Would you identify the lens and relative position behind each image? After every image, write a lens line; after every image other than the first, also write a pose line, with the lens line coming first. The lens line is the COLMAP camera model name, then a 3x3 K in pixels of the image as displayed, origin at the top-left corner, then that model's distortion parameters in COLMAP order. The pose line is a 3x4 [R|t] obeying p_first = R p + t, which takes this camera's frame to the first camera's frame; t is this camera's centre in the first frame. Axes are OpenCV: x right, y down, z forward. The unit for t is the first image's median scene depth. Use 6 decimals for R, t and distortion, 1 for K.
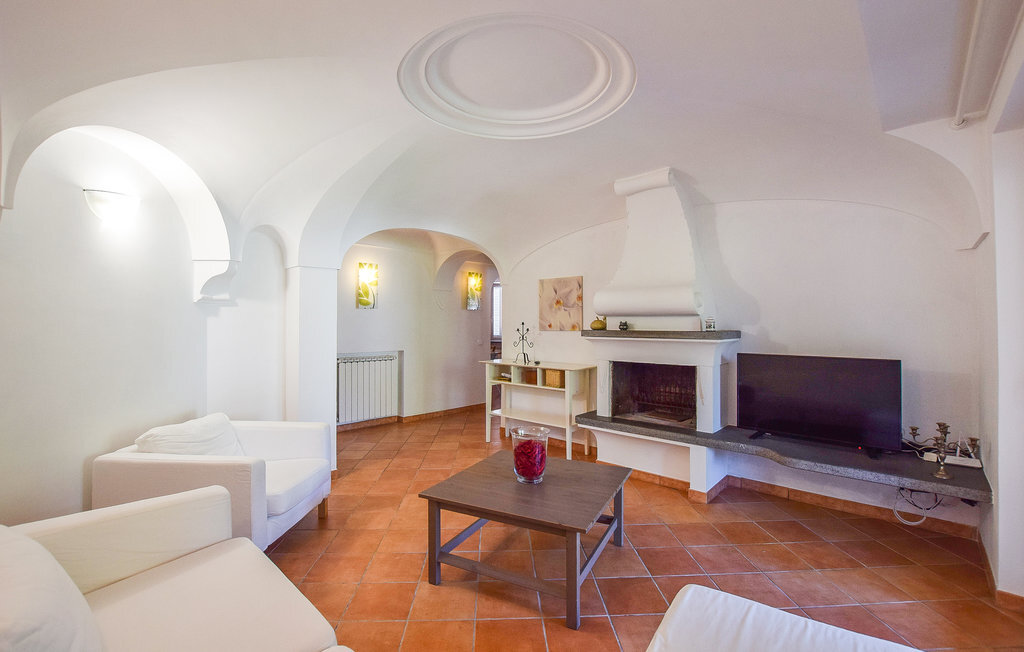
lens RADIAL K [[462.4, 0, 500.5], [0, 462.4, 318.3], [0, 0, 1]] dist [-0.030533, 0.001012]
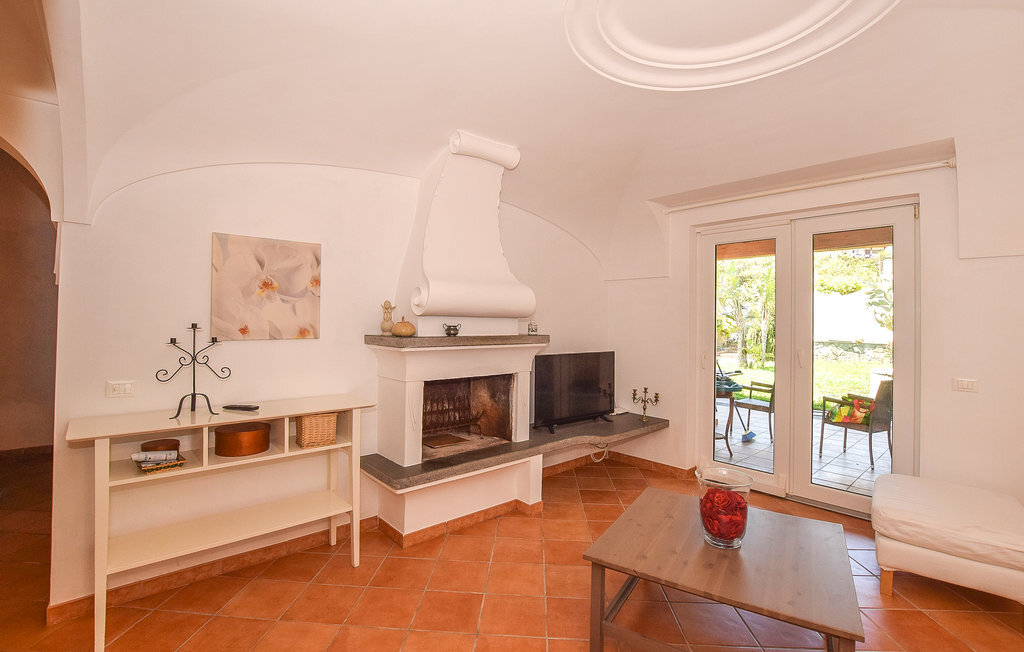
lens RADIAL K [[462.4, 0, 500.5], [0, 462.4, 318.3], [0, 0, 1]] dist [-0.030533, 0.001012]
pose [[0.076112, 0.004397, 0.997090, -0.390588], [-0.025123, 0.999681, -0.002491, -0.002688], [-0.996783, -0.024860, 0.076198, 0.737059]]
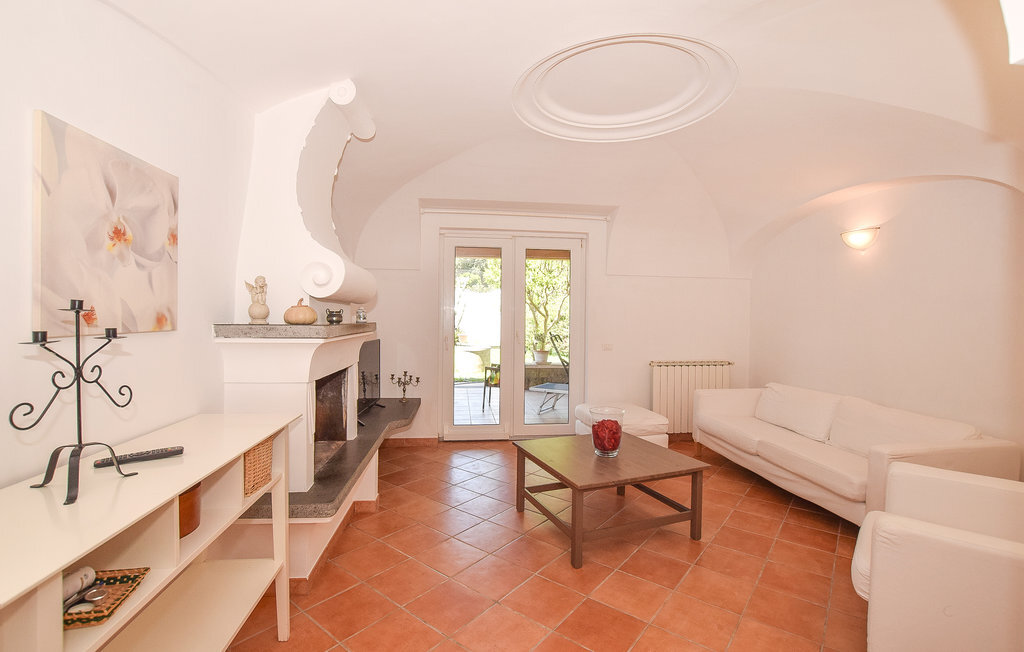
lens RADIAL K [[460.2, 0, 512.0], [0, 460.2, 326.0], [0, 0, 1]] dist [-0.010913, 0.000457]
pose [[-0.778390, -0.019310, 0.627484, -0.256757], [-0.019152, 0.999792, 0.007009, 0.016505], [-0.627488, -0.006561, -0.778598, 1.127206]]
